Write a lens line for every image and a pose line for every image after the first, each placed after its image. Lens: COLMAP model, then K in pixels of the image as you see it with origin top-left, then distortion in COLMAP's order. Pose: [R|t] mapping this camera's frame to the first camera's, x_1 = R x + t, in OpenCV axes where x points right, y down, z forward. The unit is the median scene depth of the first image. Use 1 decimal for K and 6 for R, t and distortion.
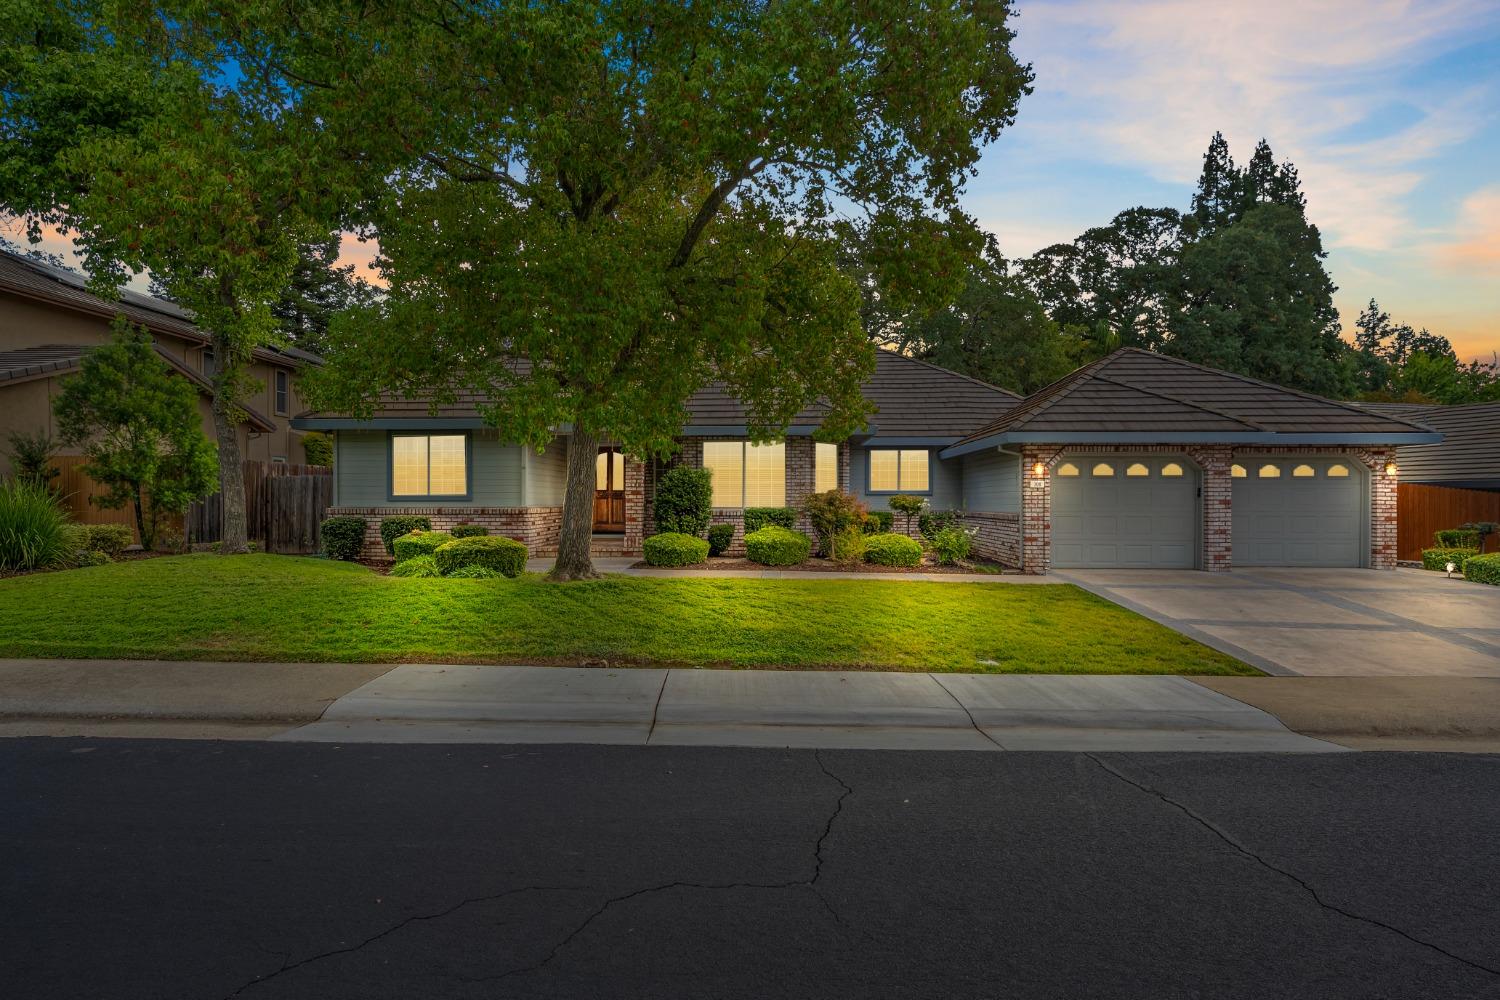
lens RADIAL K [[830.2, 0, 755.9], [0, 830.2, 500.2], [0, 0, 1]] dist [0.002395, 0.000897]
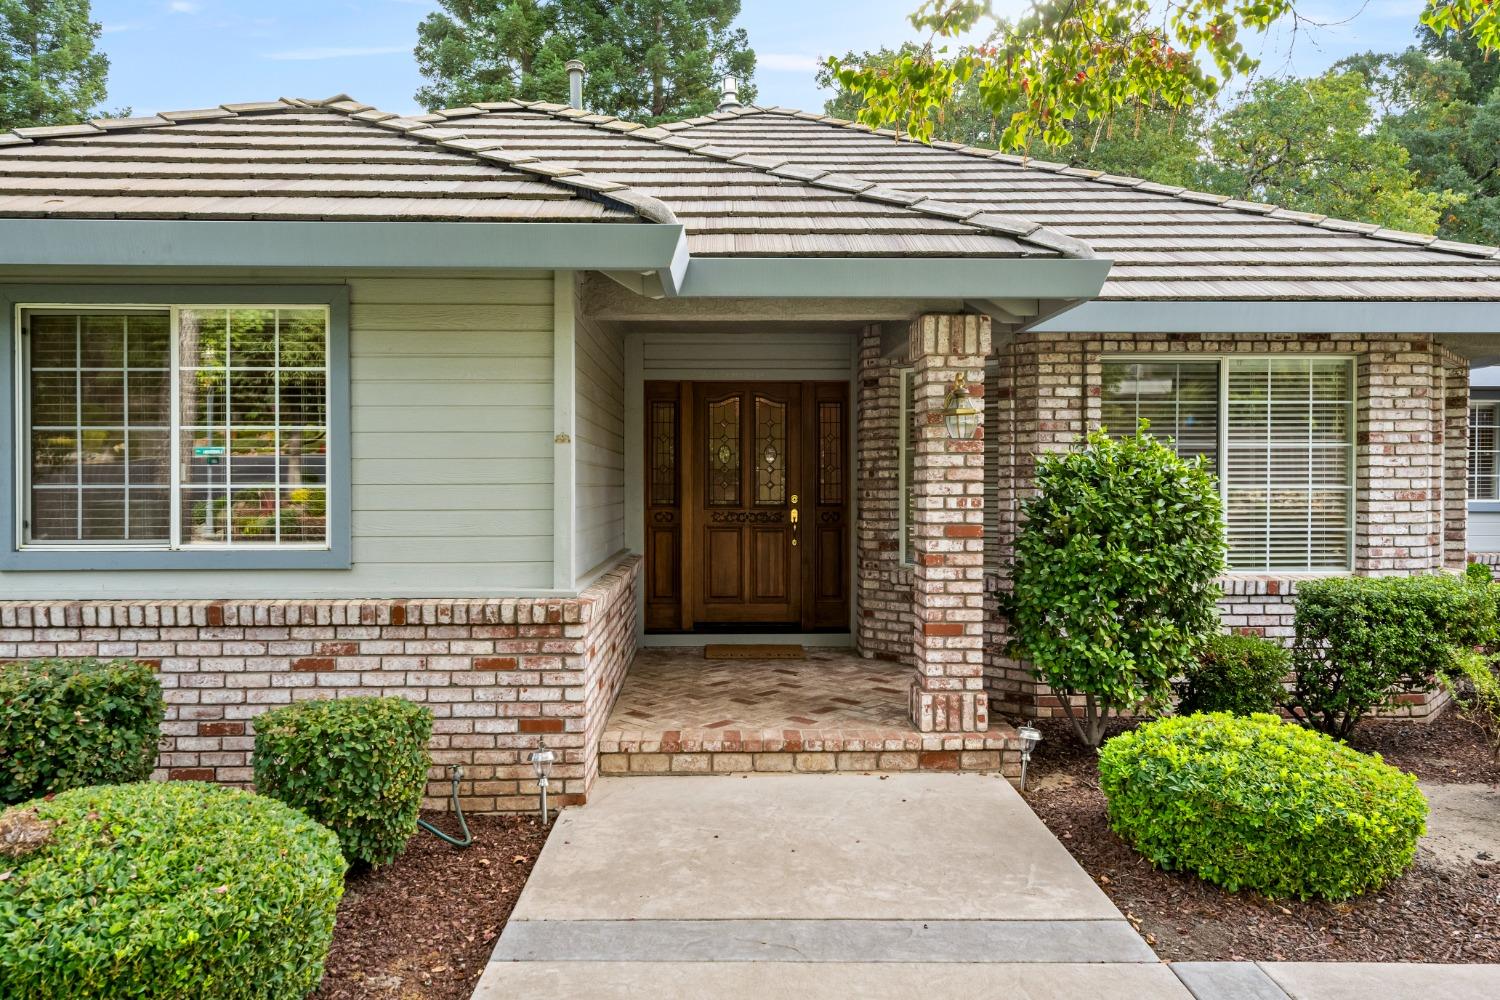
lens RADIAL K [[995.9, 0, 735.8], [0, 995.9, 498.4], [0, 0, 1]] dist [0.008950, 0.002035]
pose [[0.998665, -0.001121, 0.051646, -0.252972], [0.000543, 0.999937, 0.011216, -0.025128], [-0.051656, -0.011173, 0.998602, 0.726613]]
